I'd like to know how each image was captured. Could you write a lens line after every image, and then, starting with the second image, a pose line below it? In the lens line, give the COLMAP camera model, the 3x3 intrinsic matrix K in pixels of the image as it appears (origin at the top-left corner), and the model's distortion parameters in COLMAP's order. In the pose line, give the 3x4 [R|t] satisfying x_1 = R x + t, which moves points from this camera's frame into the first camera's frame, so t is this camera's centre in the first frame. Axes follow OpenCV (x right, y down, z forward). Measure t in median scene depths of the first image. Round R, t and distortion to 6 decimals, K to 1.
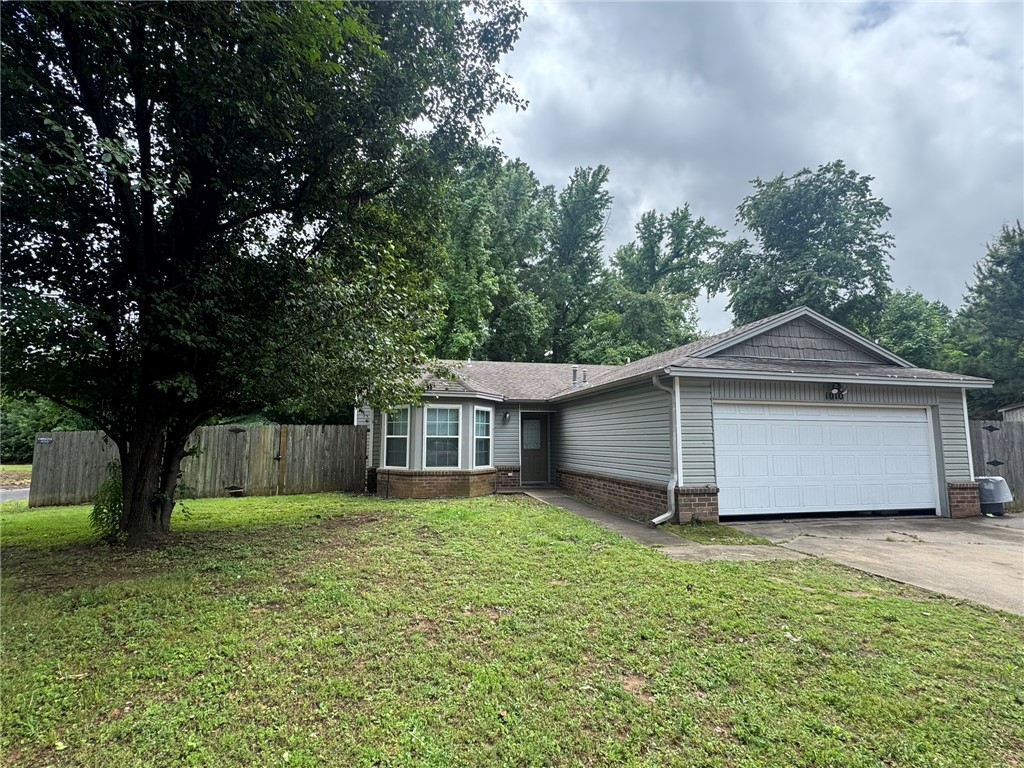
lens RADIAL K [[500.5, 0, 513.1], [0, 500.5, 376.4], [0, 0, 1]] dist [-0.003903, -0.000433]
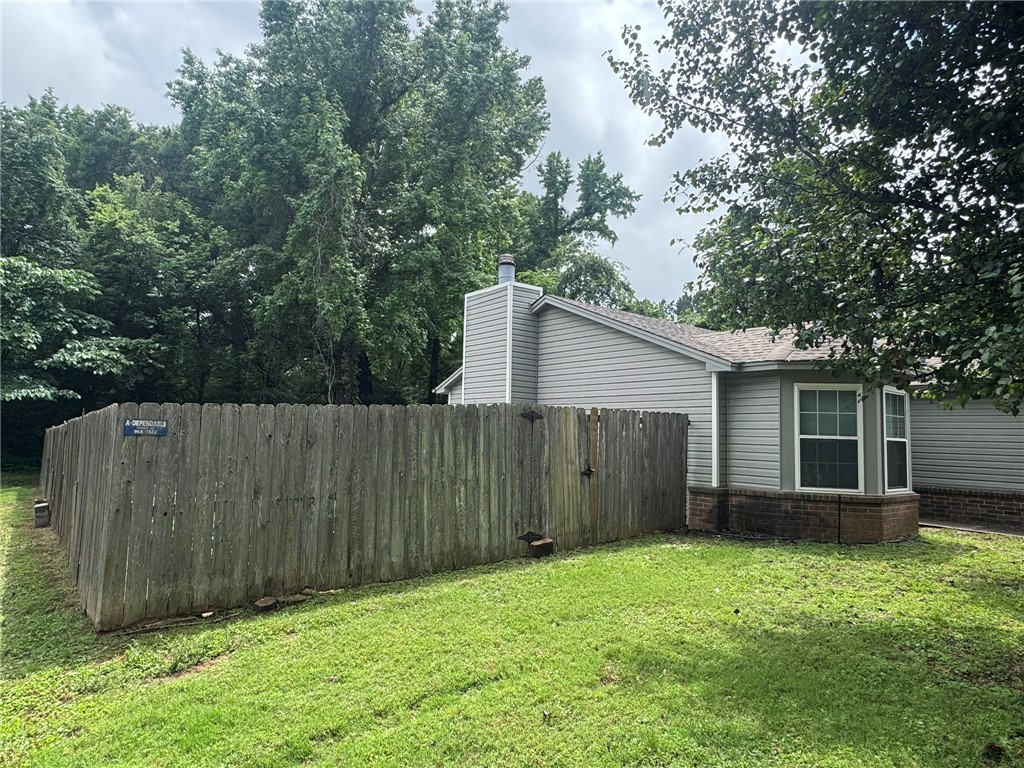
lens RADIAL K [[616.4, 0, 511.2], [0, 616.4, 384.1], [0, 0, 1]] dist [-0.000992, 0.001110]
pose [[0.909167, 0.056079, 0.412639, -0.817572], [-0.076353, 0.996541, 0.032794, 0.061170], [-0.409373, -0.061321, 0.910304, 0.480504]]
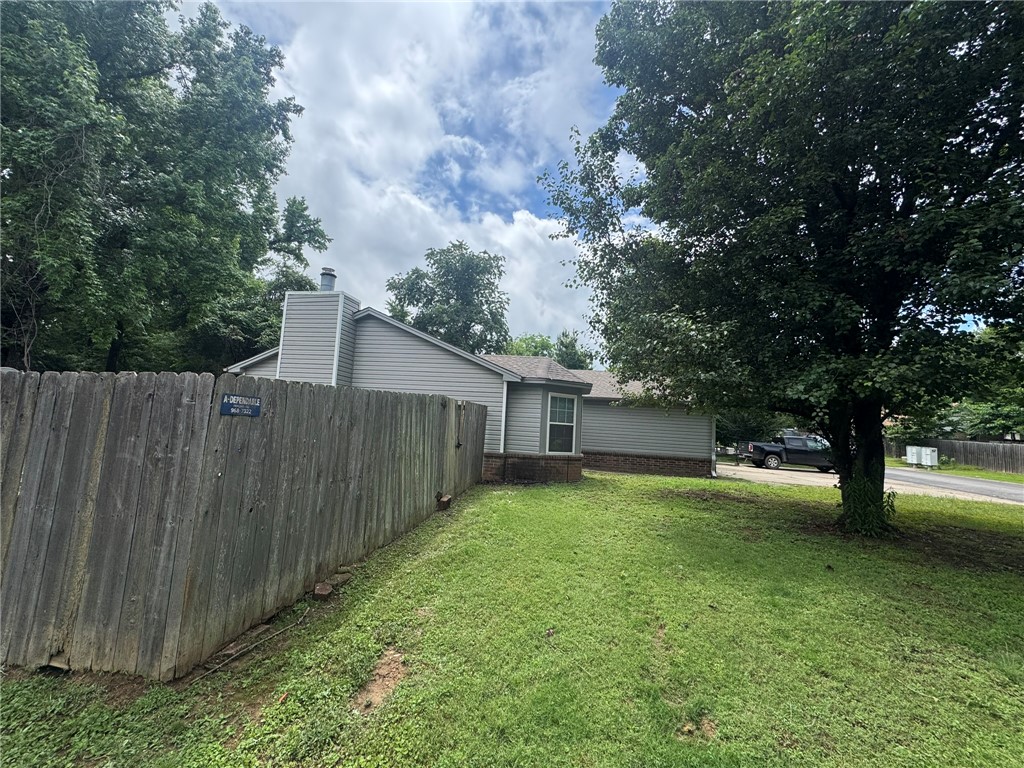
lens RADIAL K [[407.1, 0, 513.1], [0, 407.1, 383.4], [0, 0, 1]] dist [0.001280, -0.000377]
pose [[0.405693, 0.116682, 0.906531, -0.996167], [-0.170199, 0.984115, -0.050500, 0.094146], [-0.898023, -0.133804, 0.419107, 0.713853]]
